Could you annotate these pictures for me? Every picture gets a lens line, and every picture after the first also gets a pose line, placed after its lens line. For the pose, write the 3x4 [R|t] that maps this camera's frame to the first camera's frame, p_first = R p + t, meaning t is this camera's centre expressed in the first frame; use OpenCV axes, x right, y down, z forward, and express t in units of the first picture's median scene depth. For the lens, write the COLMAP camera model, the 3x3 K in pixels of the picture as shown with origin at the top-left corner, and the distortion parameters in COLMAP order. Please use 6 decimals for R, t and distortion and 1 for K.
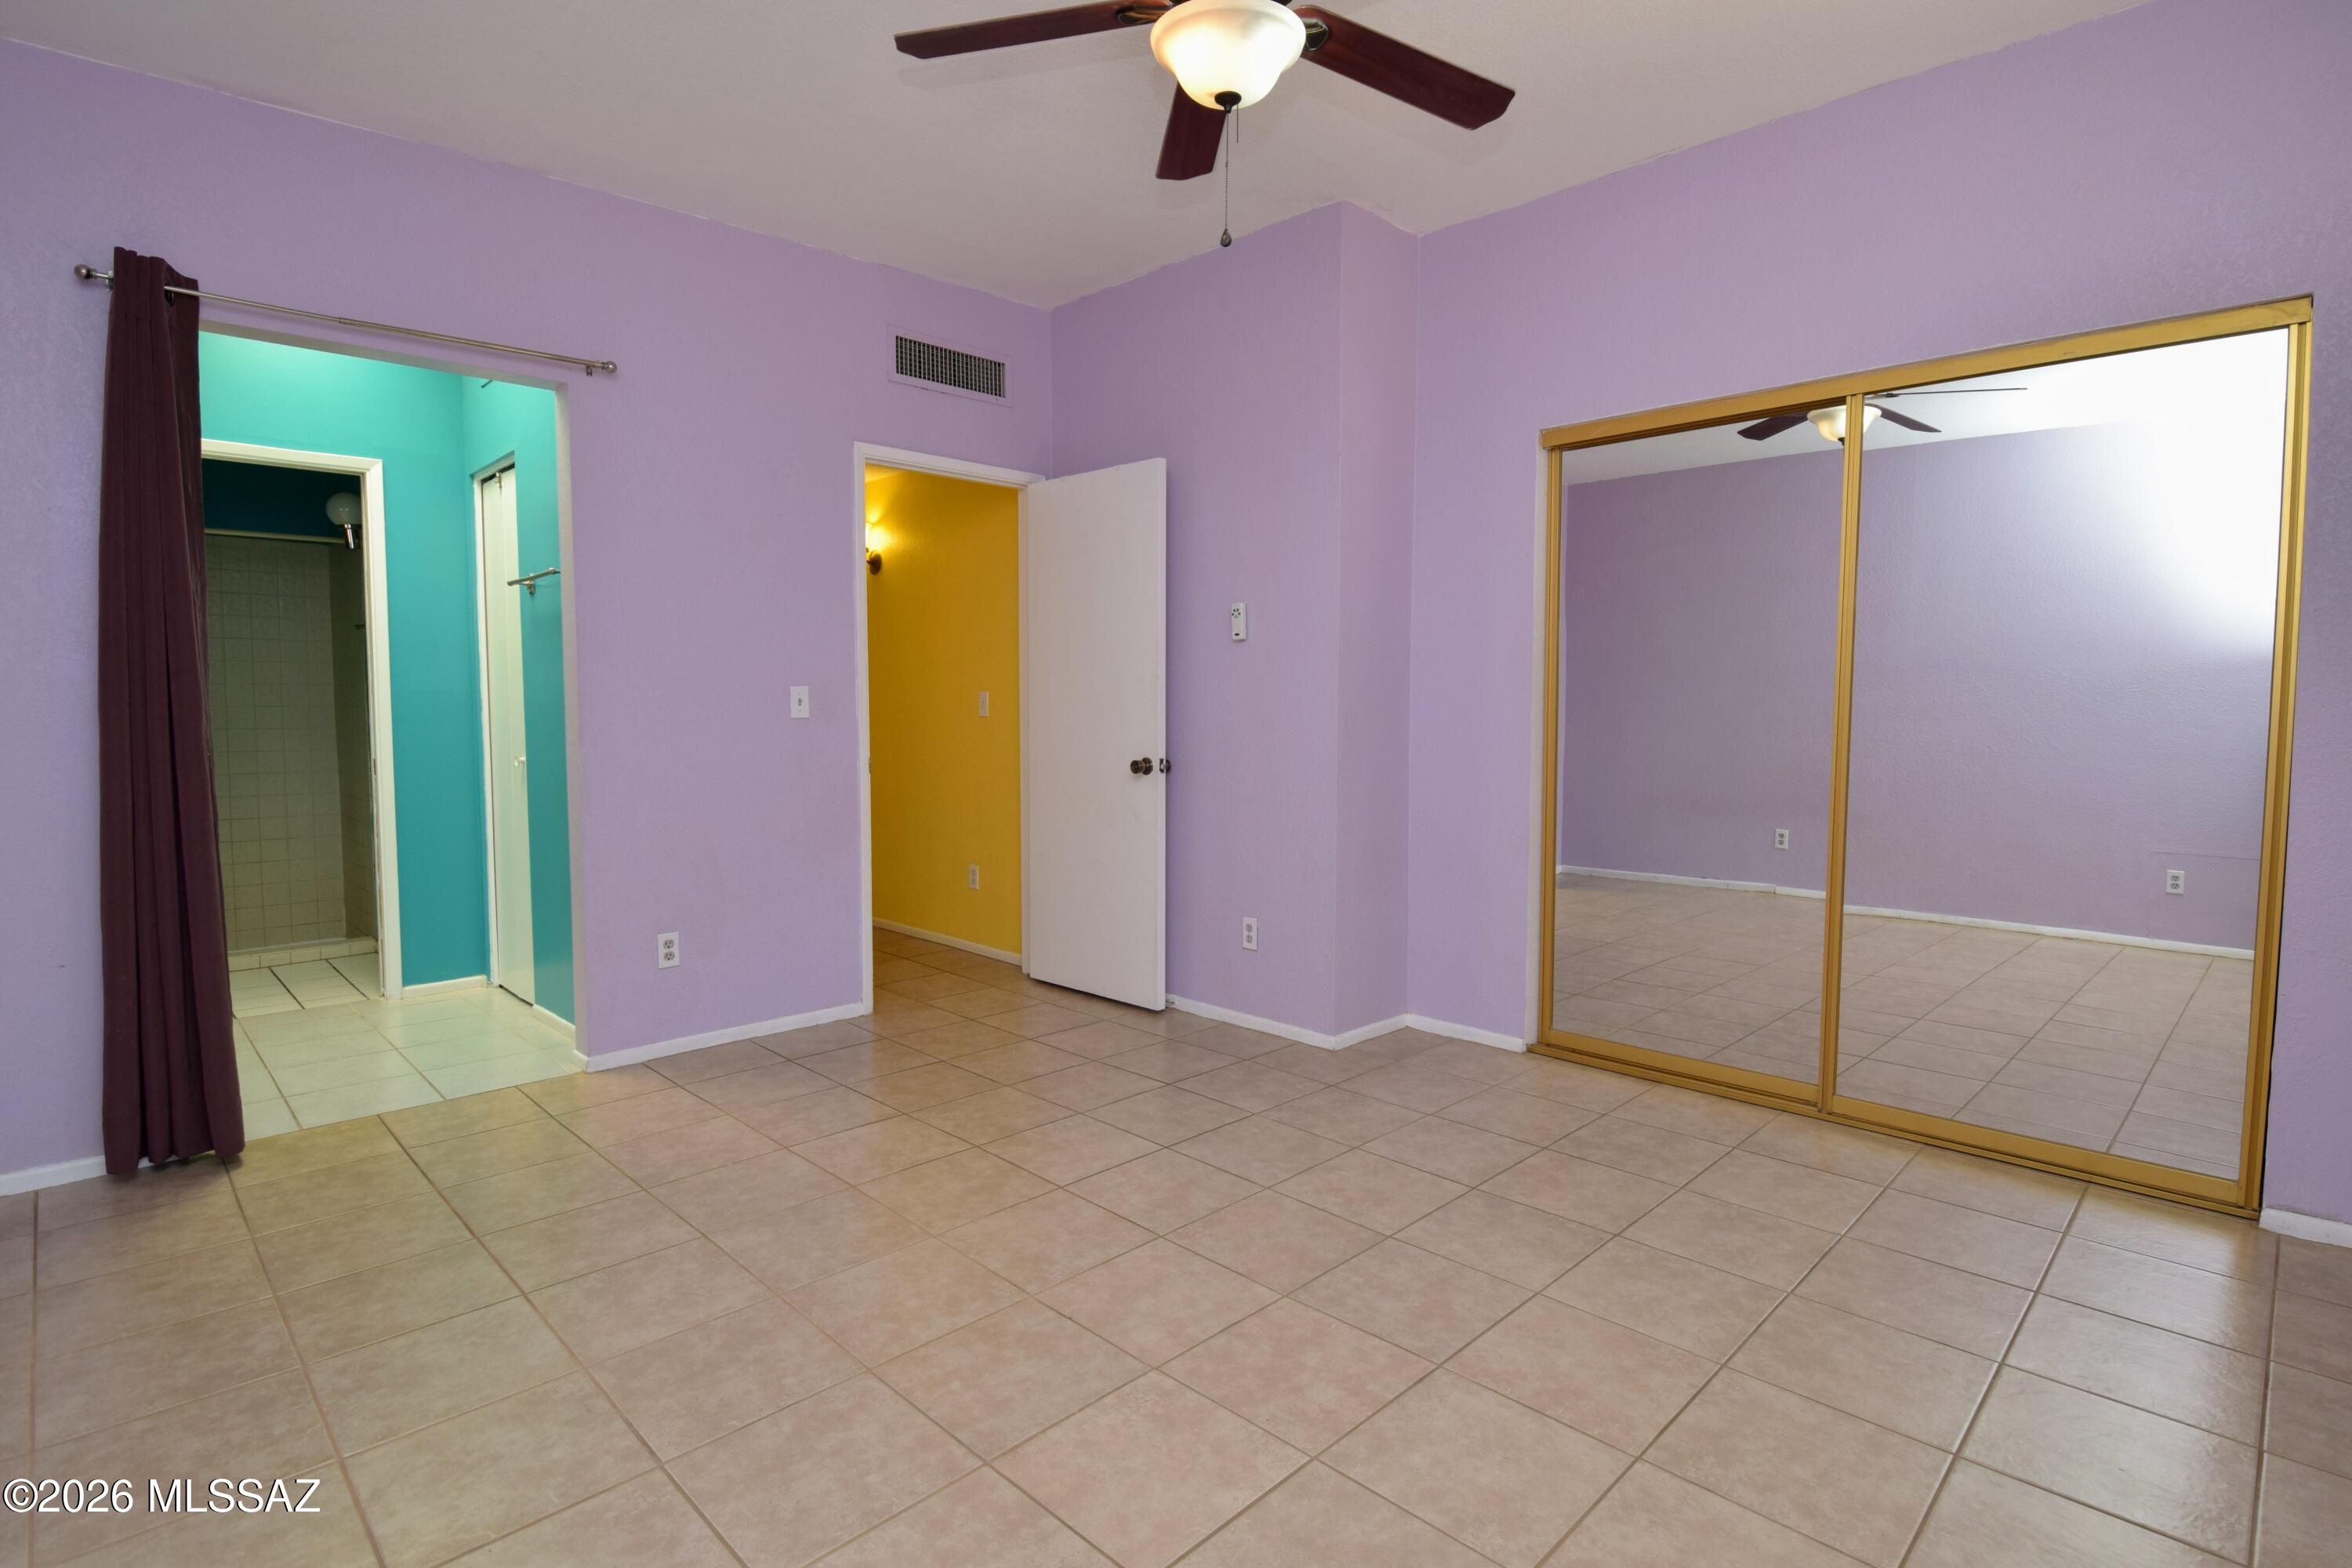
lens RADIAL K [[1138.1, 0, 1202.3], [0, 1138.1, 775.3], [0, 0, 1]] dist [0.016595, -0.024201]
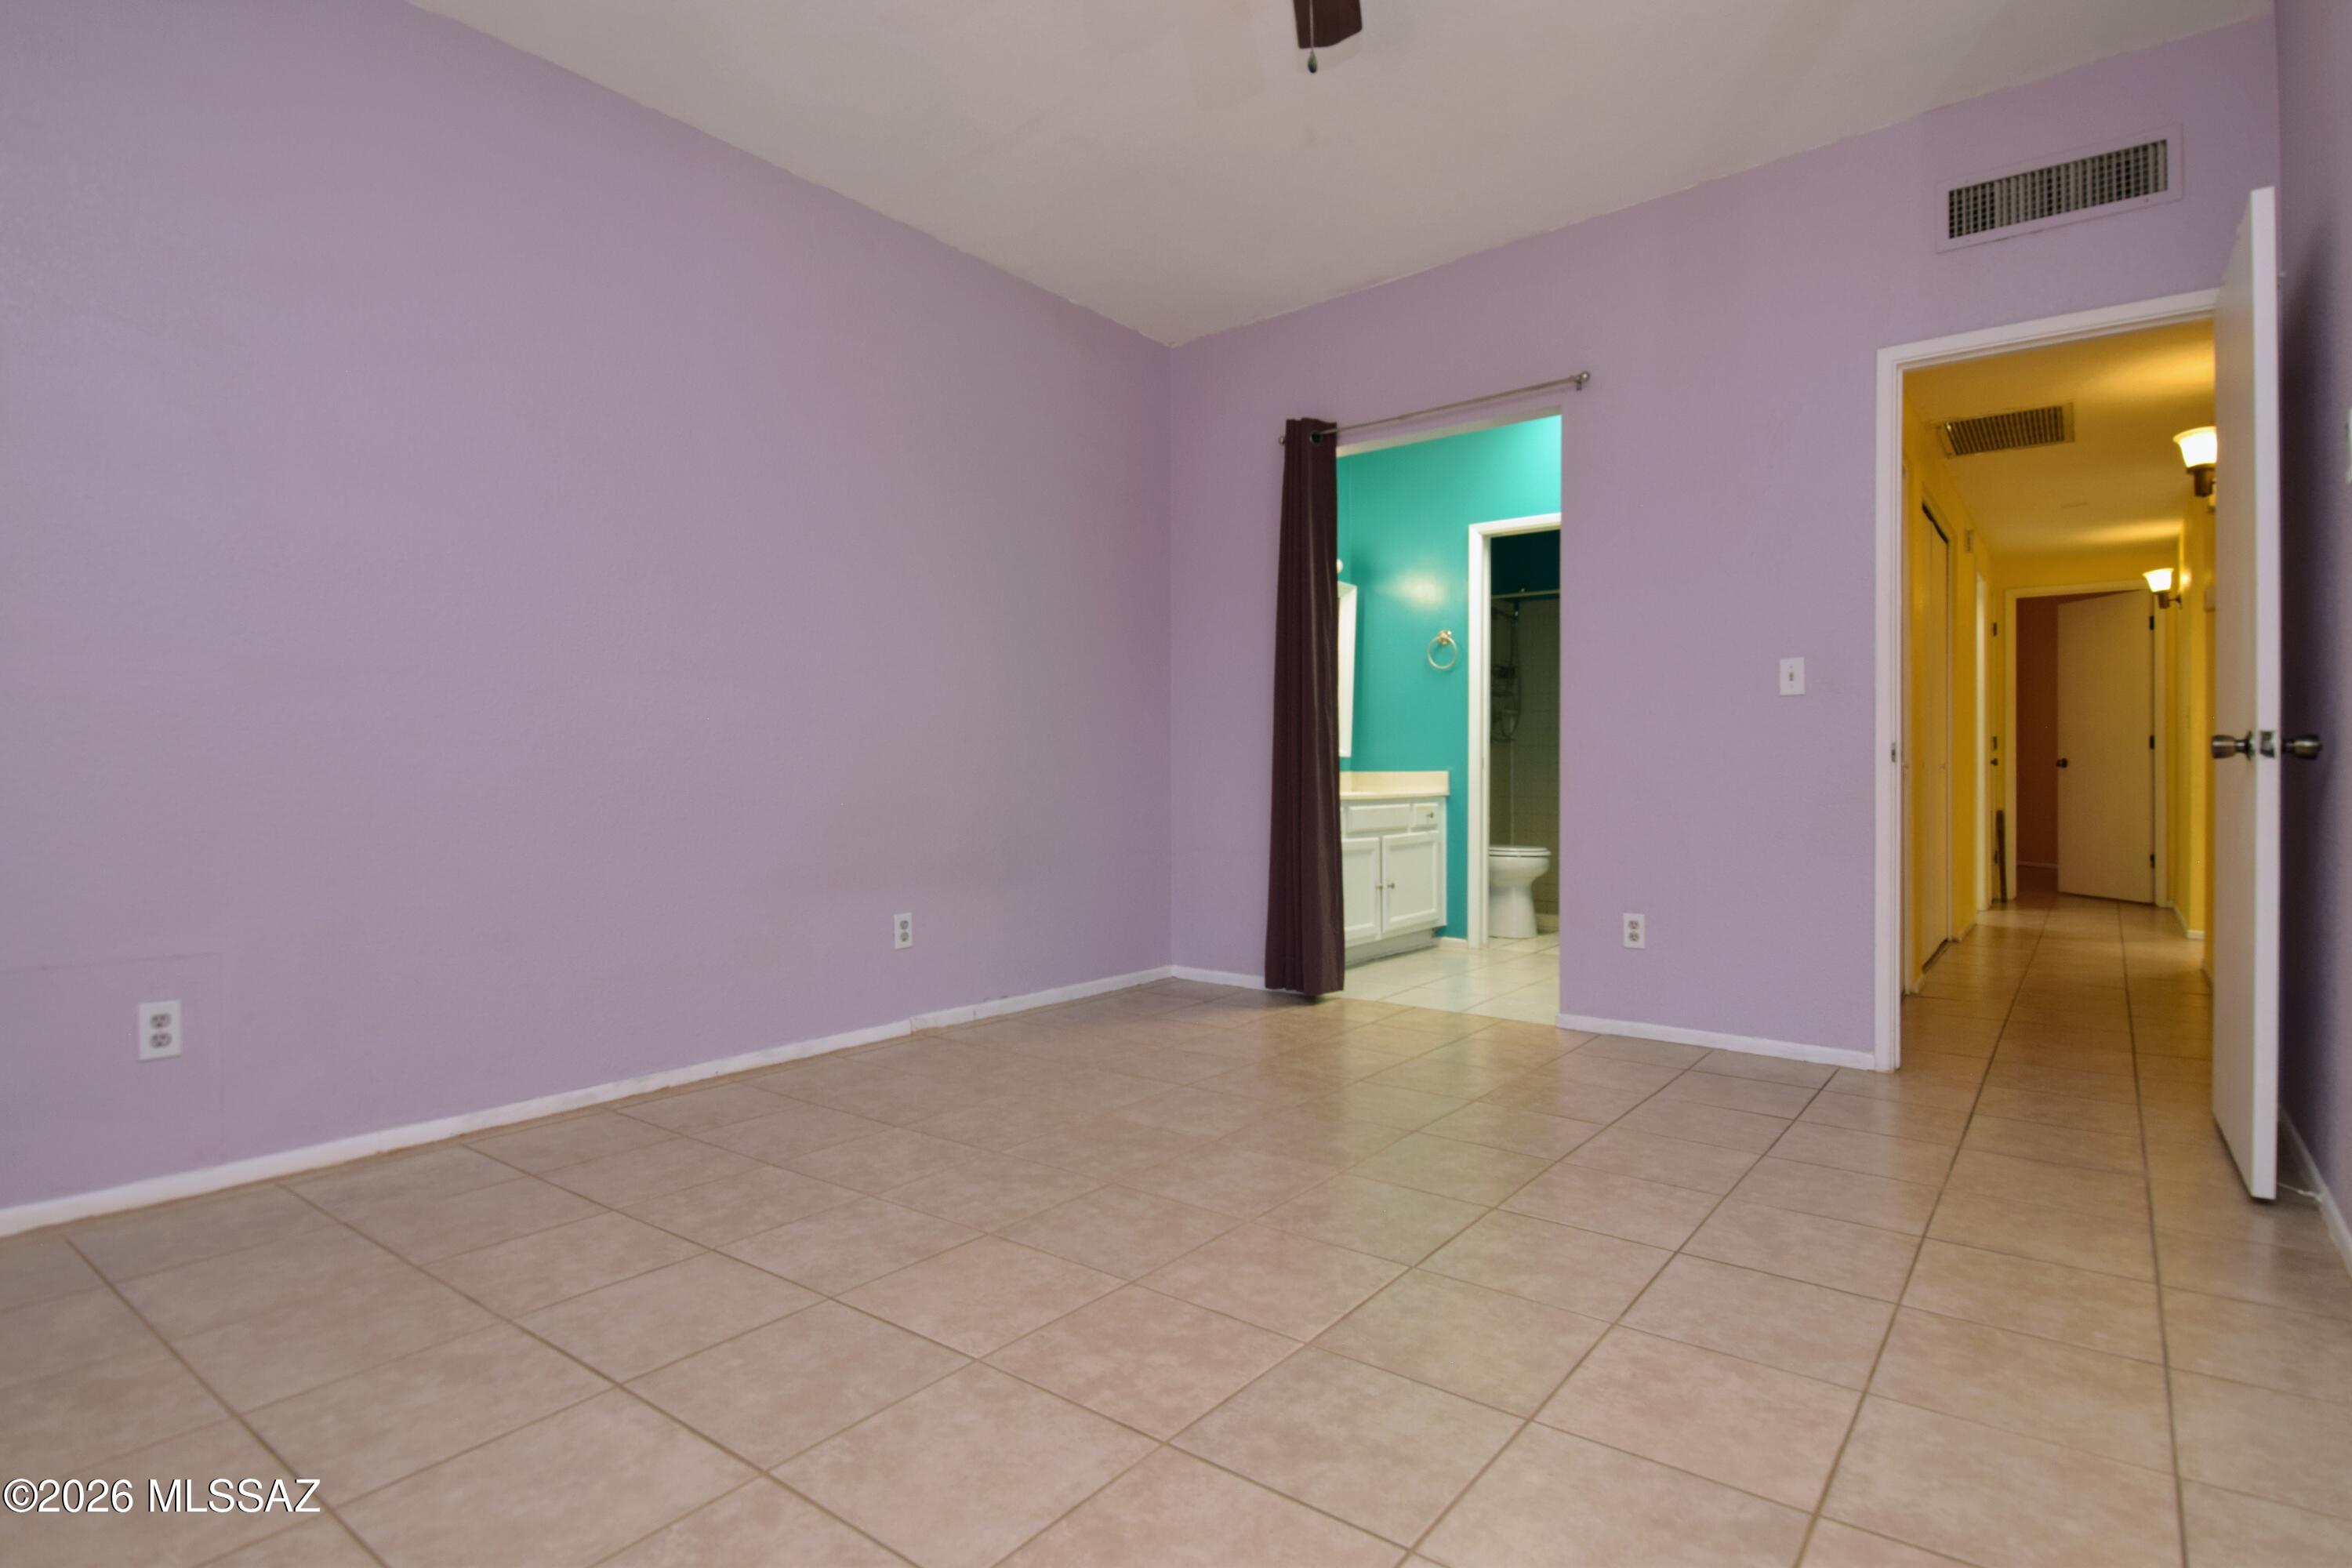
lens RADIAL K [[1192.7, 0, 1196.8], [0, 1192.7, 772.2], [0, 0, 1]] dist [0.023422, -0.027314]
pose [[0.128416, -0.000598, -0.991720, 0.711102], [-0.060912, 0.998107, -0.008489, 0.062937], [0.989848, 0.061498, 0.128137, 0.646365]]
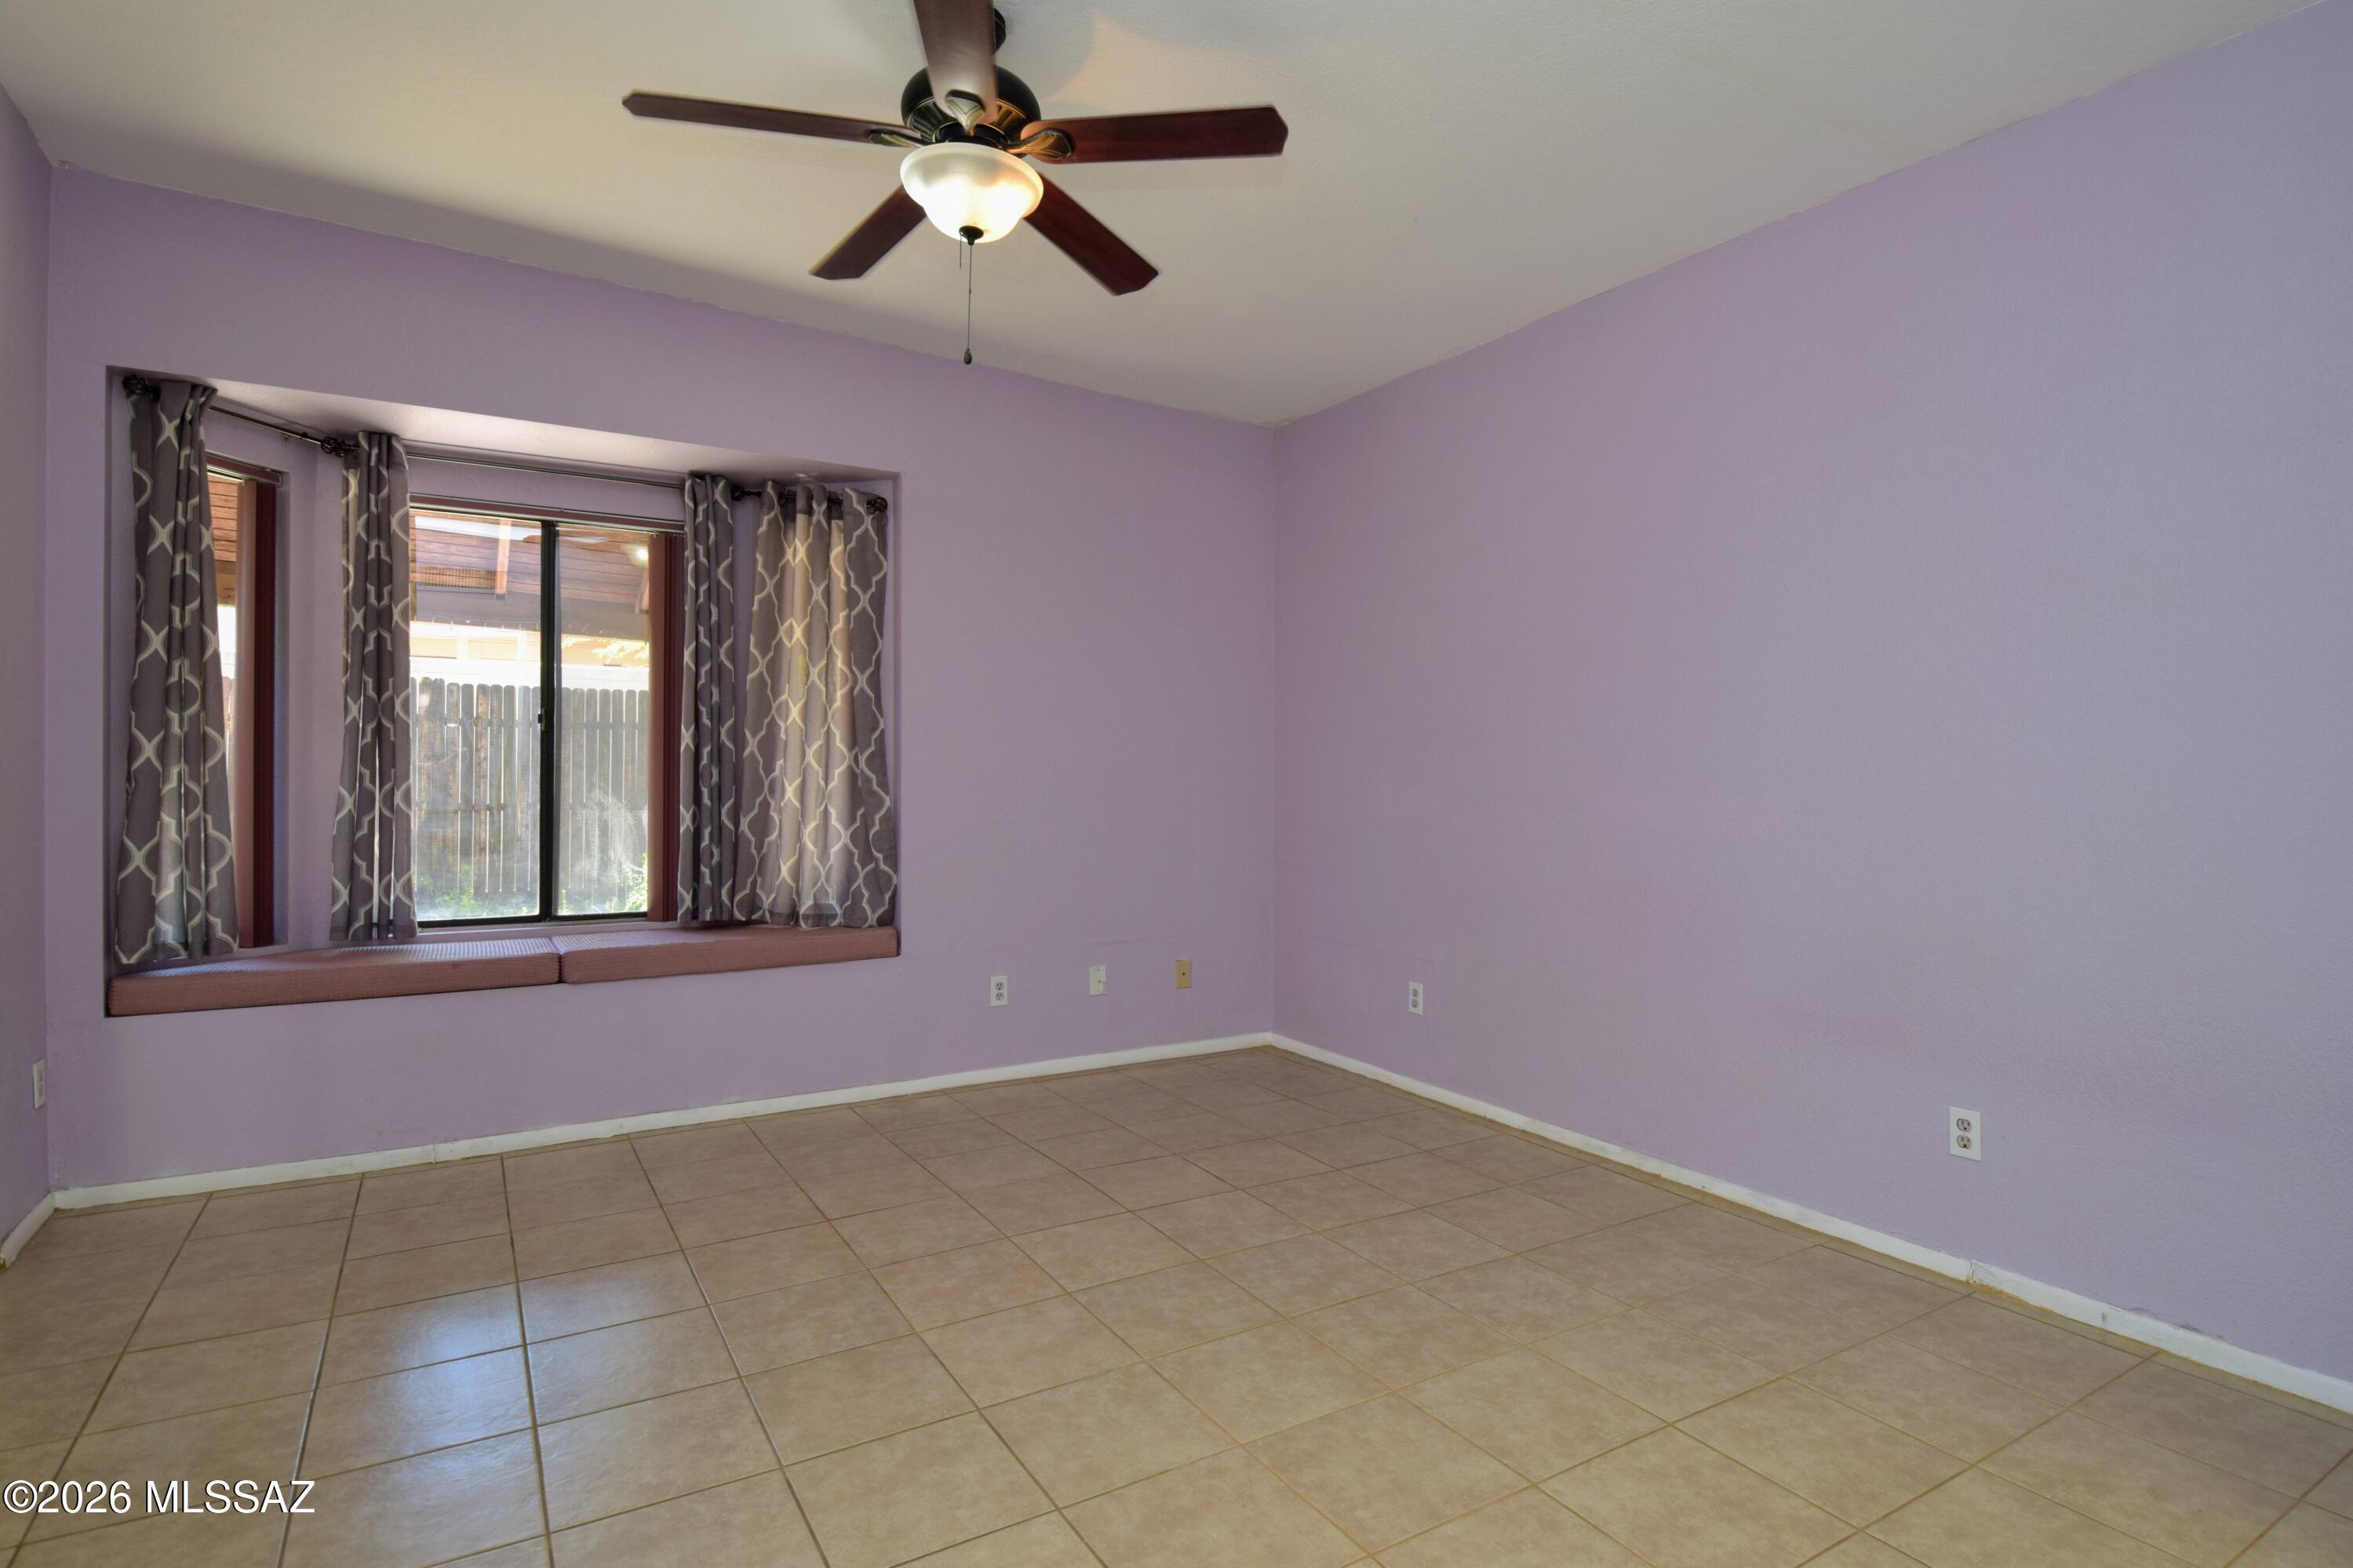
lens RADIAL K [[1193.1, 0, 1197.3], [0, 1193.1, 772.2], [0, 0, 1]] dist [0.023422, -0.027314]
pose [[-0.970405, -0.009552, 0.241295, -0.364814], [0.005542, 0.998073, 0.061802, -0.110862], [-0.241421, 0.061310, -0.968482, 1.618527]]
